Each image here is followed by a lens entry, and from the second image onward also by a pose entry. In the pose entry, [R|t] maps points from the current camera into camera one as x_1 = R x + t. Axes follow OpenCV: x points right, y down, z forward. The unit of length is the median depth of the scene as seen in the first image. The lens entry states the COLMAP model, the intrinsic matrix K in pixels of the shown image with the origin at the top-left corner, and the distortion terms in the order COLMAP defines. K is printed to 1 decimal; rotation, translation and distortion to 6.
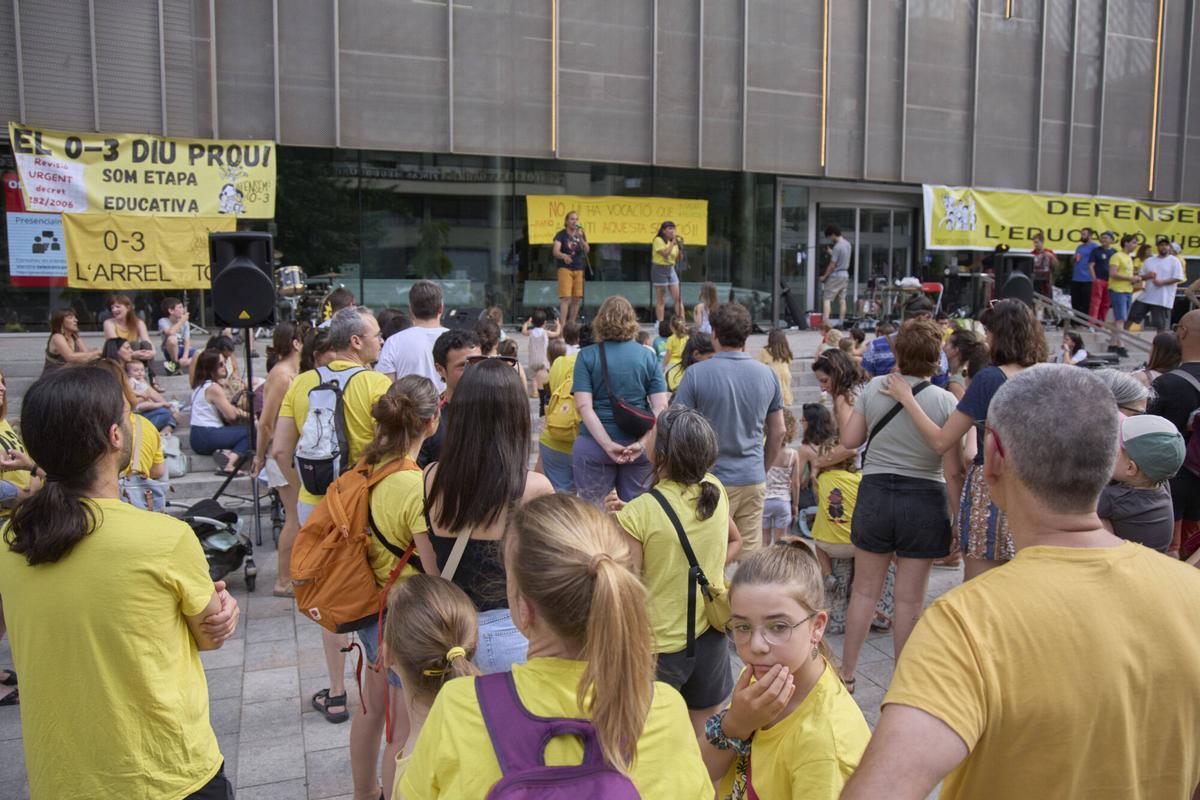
lens RADIAL K [[935.9, 0, 610.0], [0, 935.9, 392.4], [0, 0, 1]] dist [-0.078550, 0.054677]
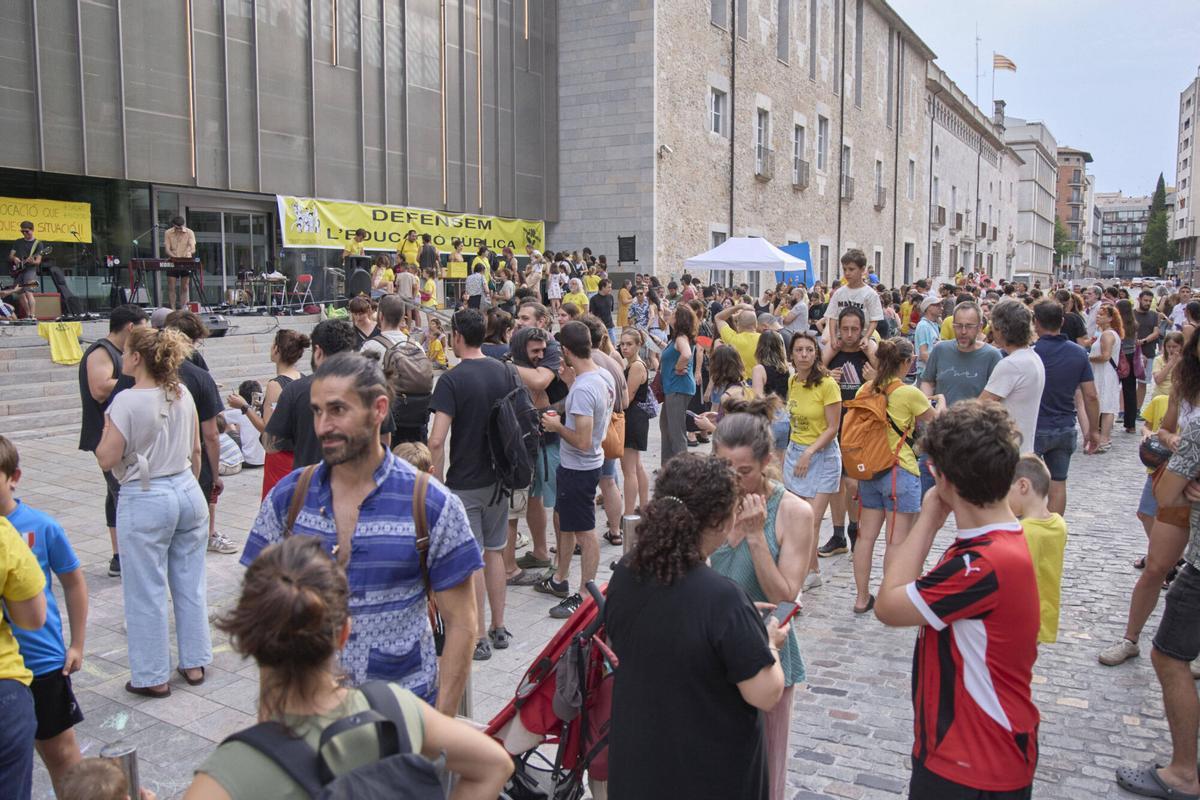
lens RADIAL K [[951.7, 0, 608.2], [0, 951.7, 374.0], [0, 0, 1]] dist [-0.064287, 0.009067]
pose [[0.776606, -0.068367, 0.626266, -0.112664], [0.077901, 0.996886, 0.012225, 0.029669], [-0.625152, 0.039292, 0.779513, -0.227917]]
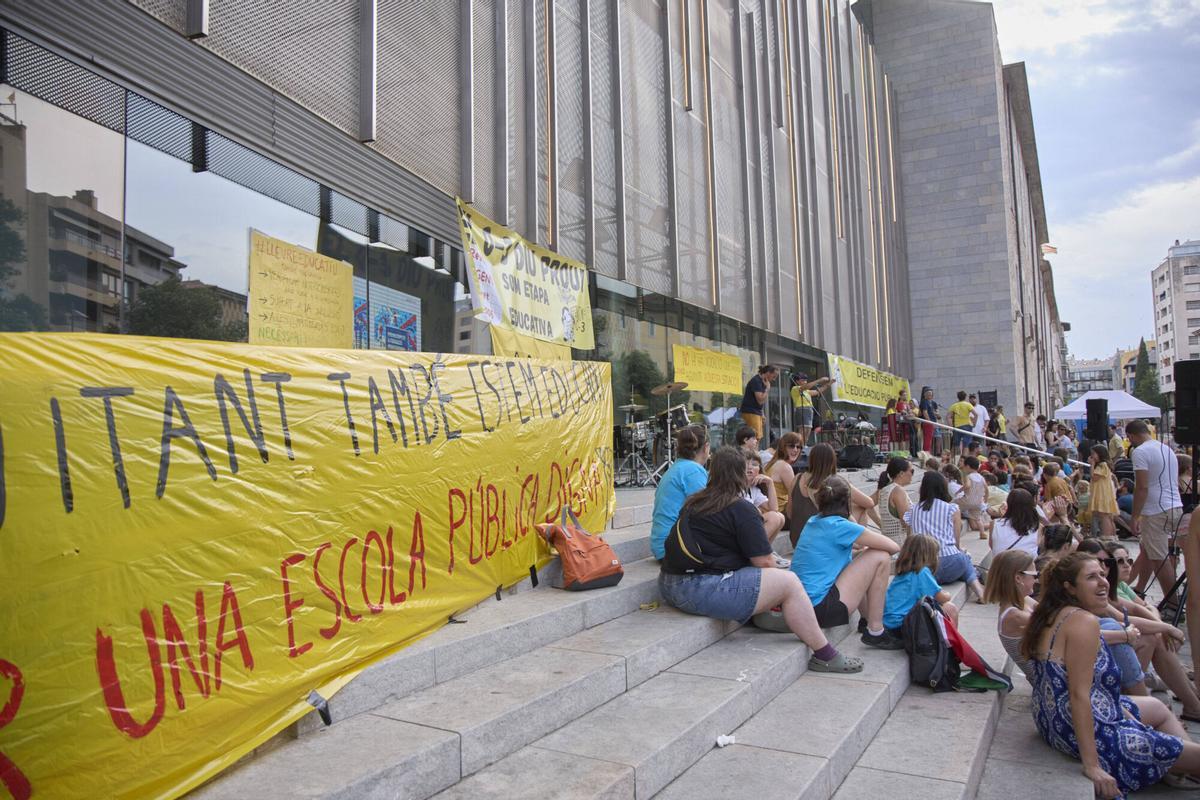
lens RADIAL K [[826.7, 0, 578.3], [0, 826.7, 380.9], [0, 0, 1]] dist [-0.106596, -0.002723]
pose [[0.795933, 0.024437, 0.604892, -0.608245], [0.097472, 0.980976, -0.167887, -0.022065], [-0.597487, 0.192587, 0.778409, 0.293309]]
